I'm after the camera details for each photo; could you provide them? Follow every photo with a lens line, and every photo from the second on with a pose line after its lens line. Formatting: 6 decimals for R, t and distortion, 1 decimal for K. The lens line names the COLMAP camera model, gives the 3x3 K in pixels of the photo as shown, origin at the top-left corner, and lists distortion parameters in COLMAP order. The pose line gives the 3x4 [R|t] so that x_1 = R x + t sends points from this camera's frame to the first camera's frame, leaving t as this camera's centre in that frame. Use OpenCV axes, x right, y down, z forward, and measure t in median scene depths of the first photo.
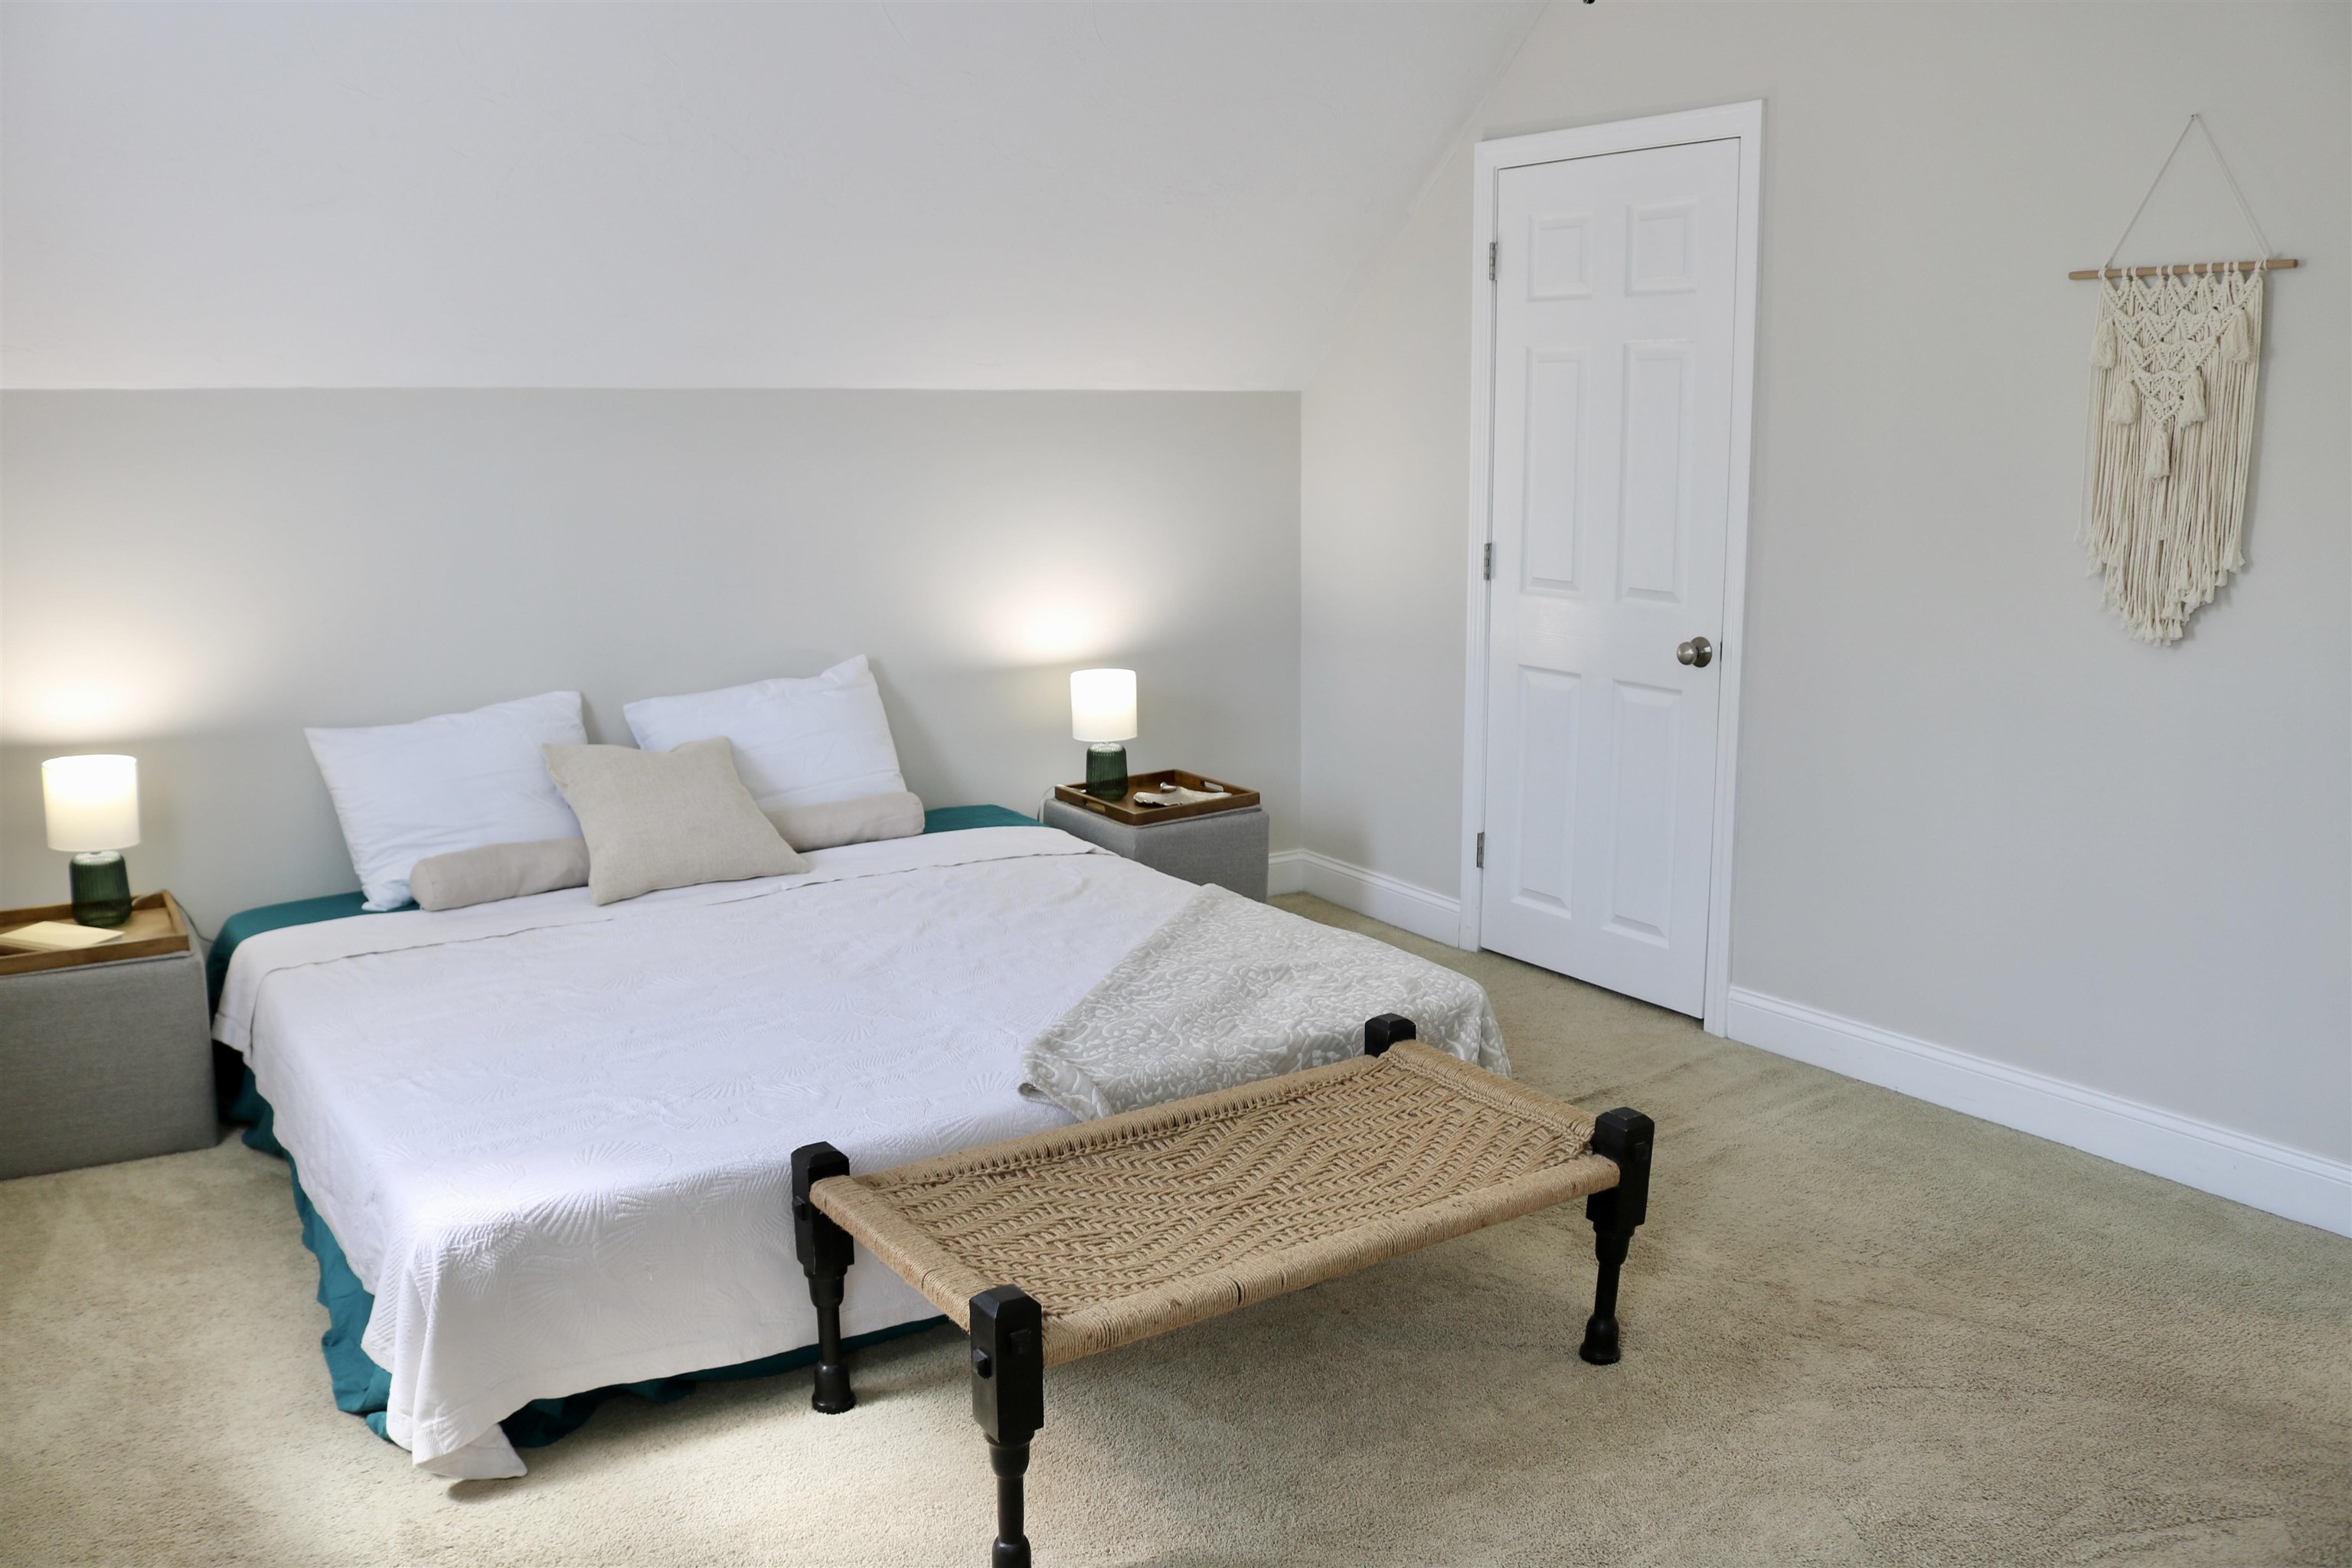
lens RADIAL K [[1967.4, 0, 1163.4], [0, 1967.4, 768.1], [0, 0, 1]] dist [-0.098131, 0.002643]
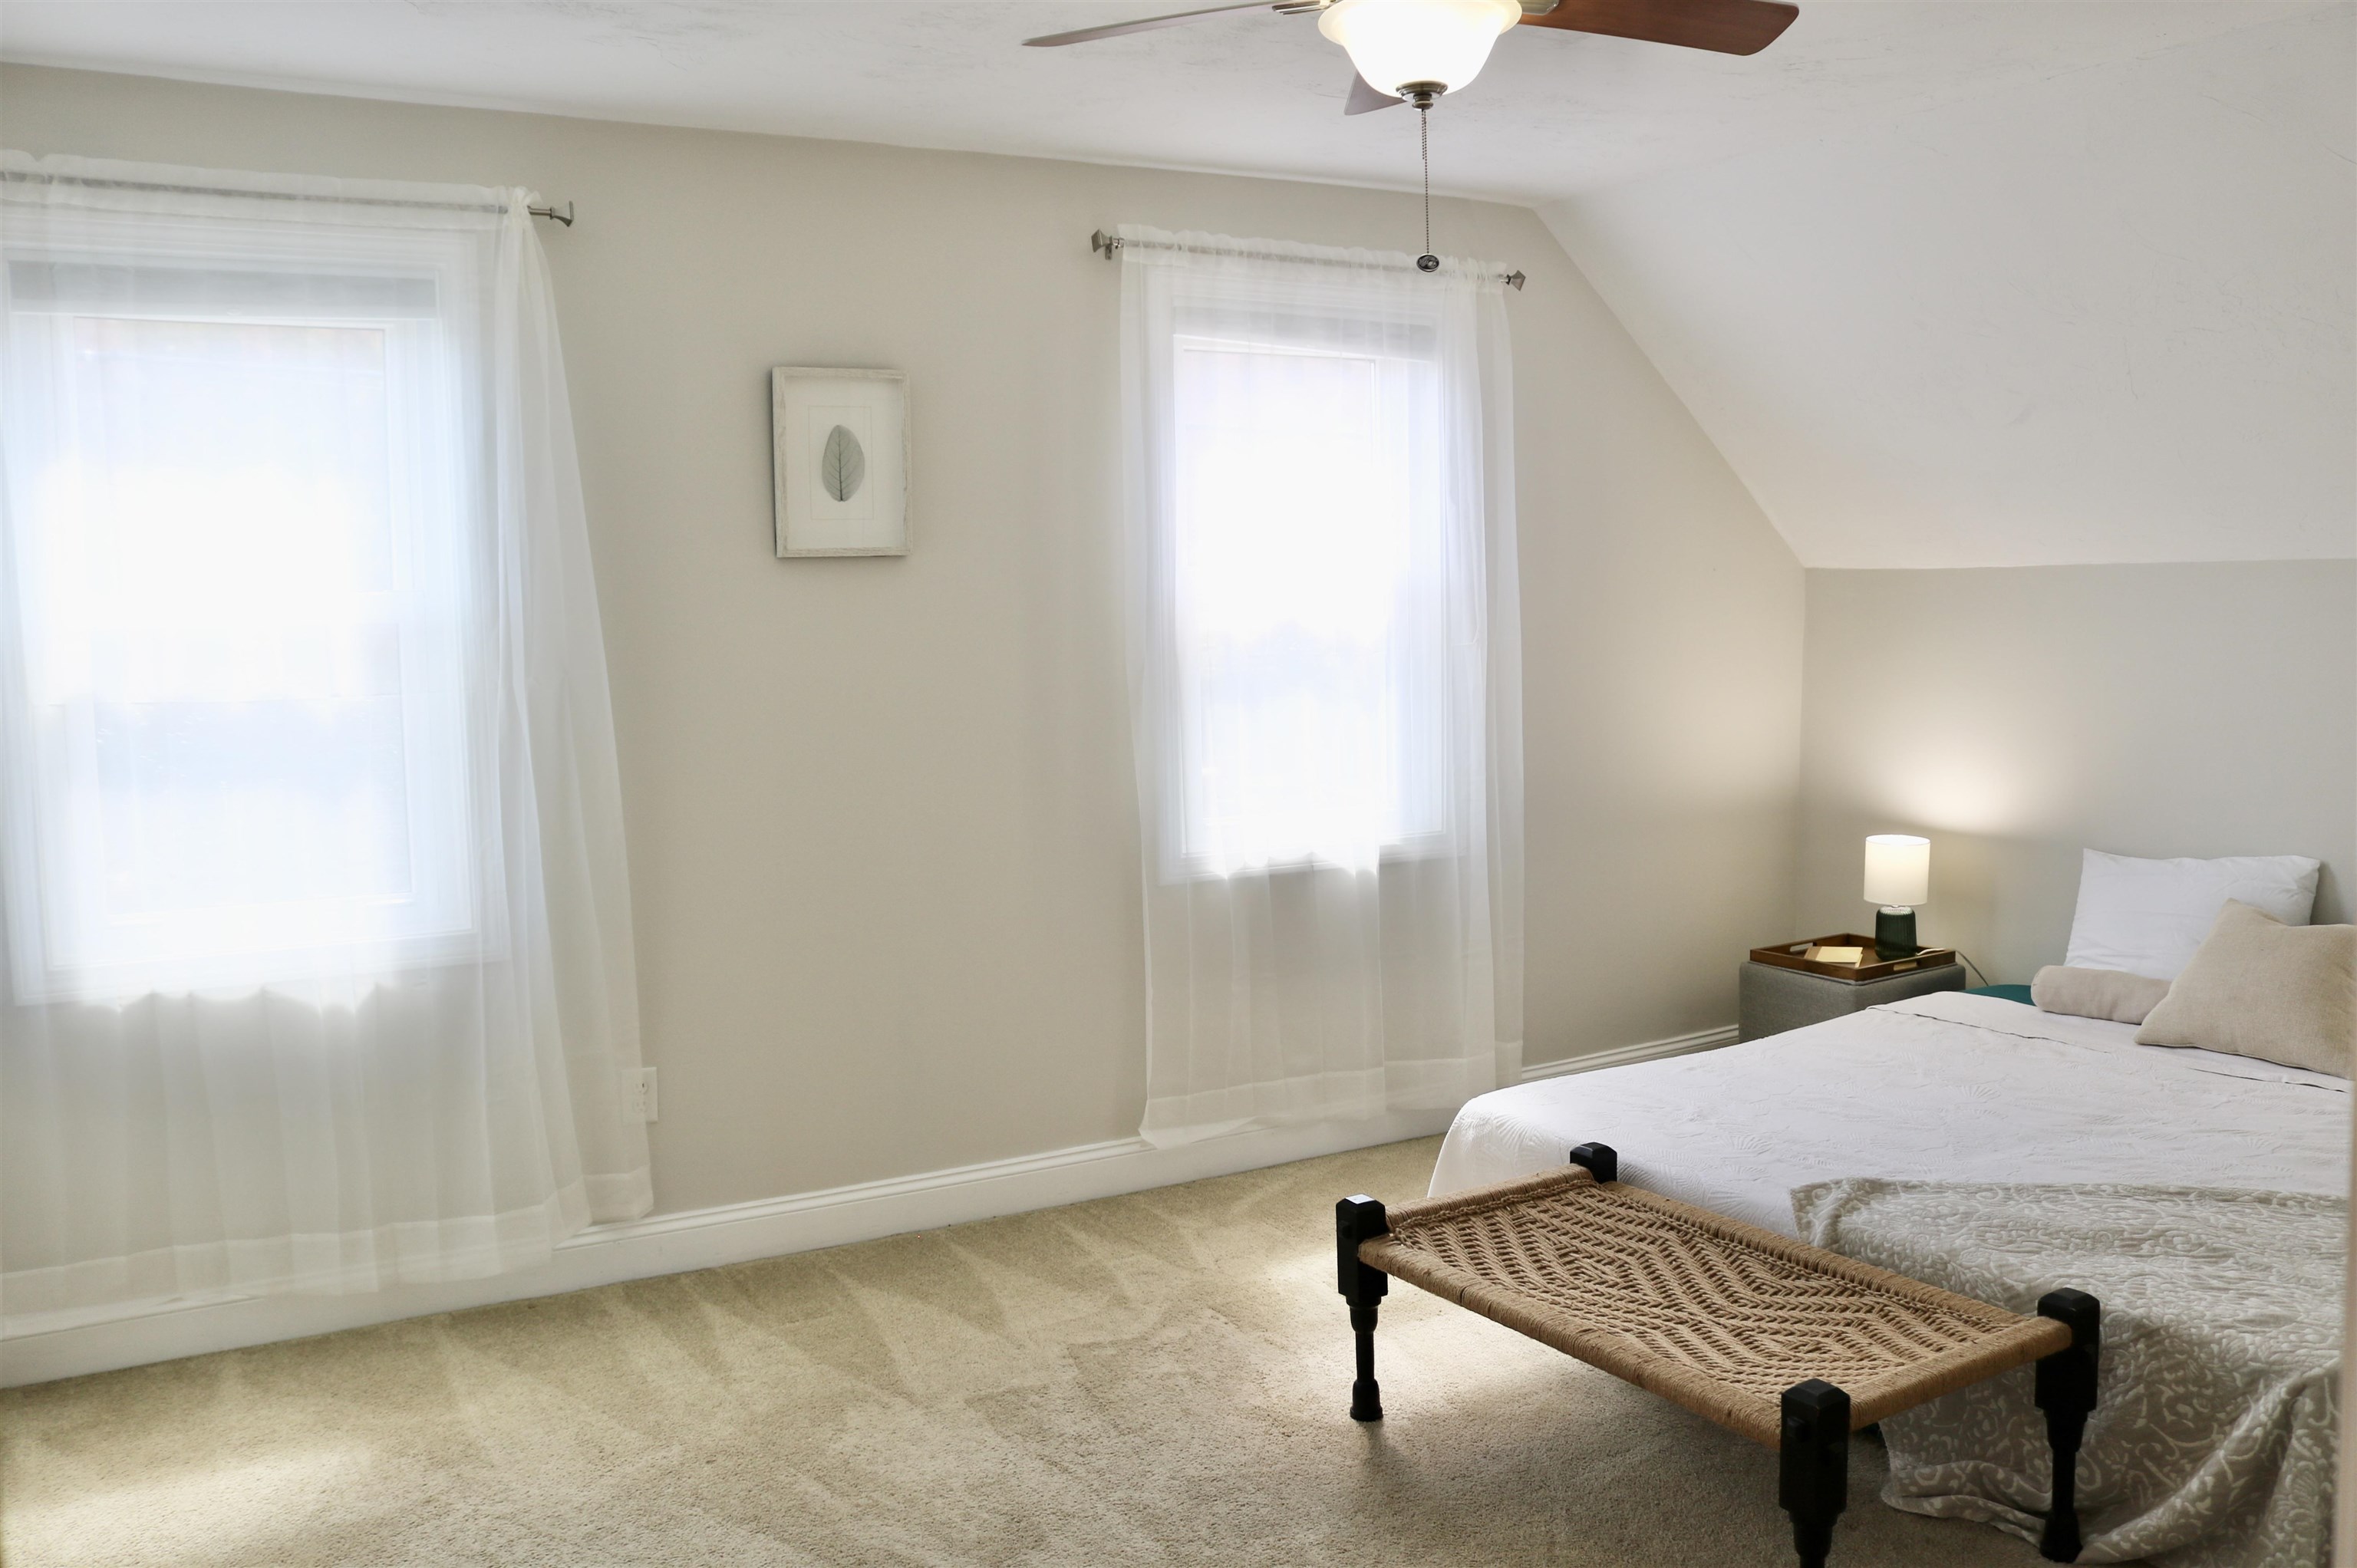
lens RADIAL K [[1971.4, 0, 1168.7], [0, 1971.4, 790.1], [0, 0, 1]] dist [-0.098131, 0.002643]
pose [[-0.068282, 0.095377, -0.993097, 0.960281], [-0.157385, 0.981926, 0.105125, -0.115368], [0.985174, 0.163476, -0.052037, 0.625209]]
